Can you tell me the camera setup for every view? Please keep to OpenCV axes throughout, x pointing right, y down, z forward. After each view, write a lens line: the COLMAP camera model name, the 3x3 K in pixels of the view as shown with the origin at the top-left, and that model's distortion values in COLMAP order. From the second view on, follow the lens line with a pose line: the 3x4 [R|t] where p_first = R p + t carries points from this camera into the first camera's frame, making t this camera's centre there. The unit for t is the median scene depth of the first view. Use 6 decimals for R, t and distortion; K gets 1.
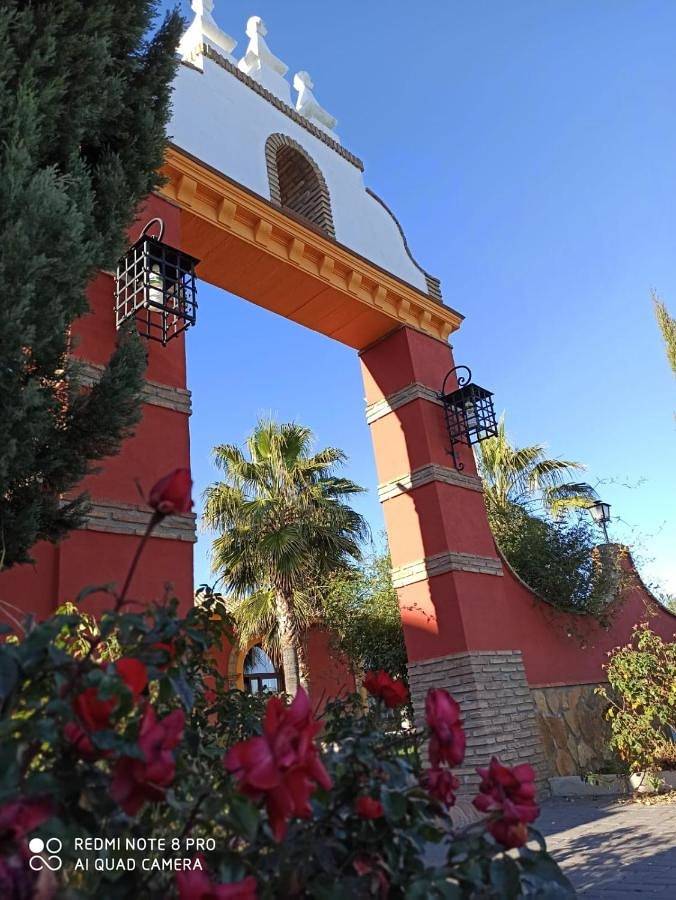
lens RADIAL K [[674.6, 0, 338.0], [0, 674.6, 450.0], [0, 0, 1]] dist [0.054535, -0.036678]
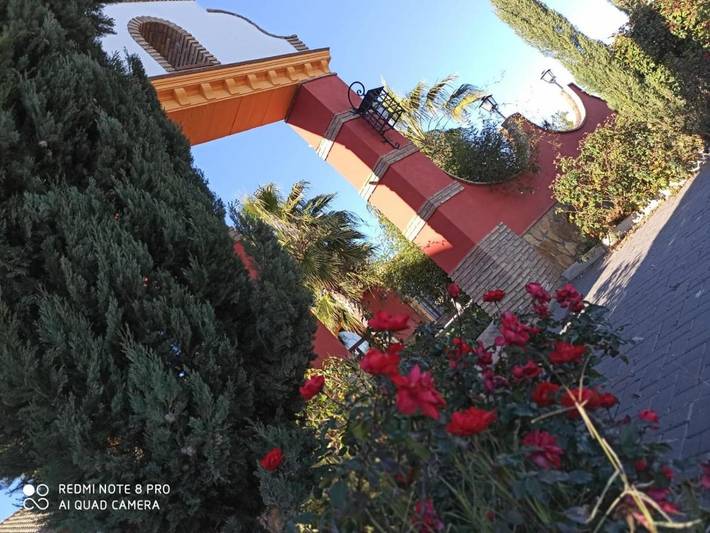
lens RADIAL K [[532.1, 0, 355.0], [0, 532.1, 266.5], [0, 0, 1]] dist [0.054535, -0.036678]
pose [[0.783820, -0.620986, -0.001795, -0.041608], [0.607510, 0.766204, 0.209434, -0.066762], [-0.128680, -0.165249, 0.977821, -0.115300]]
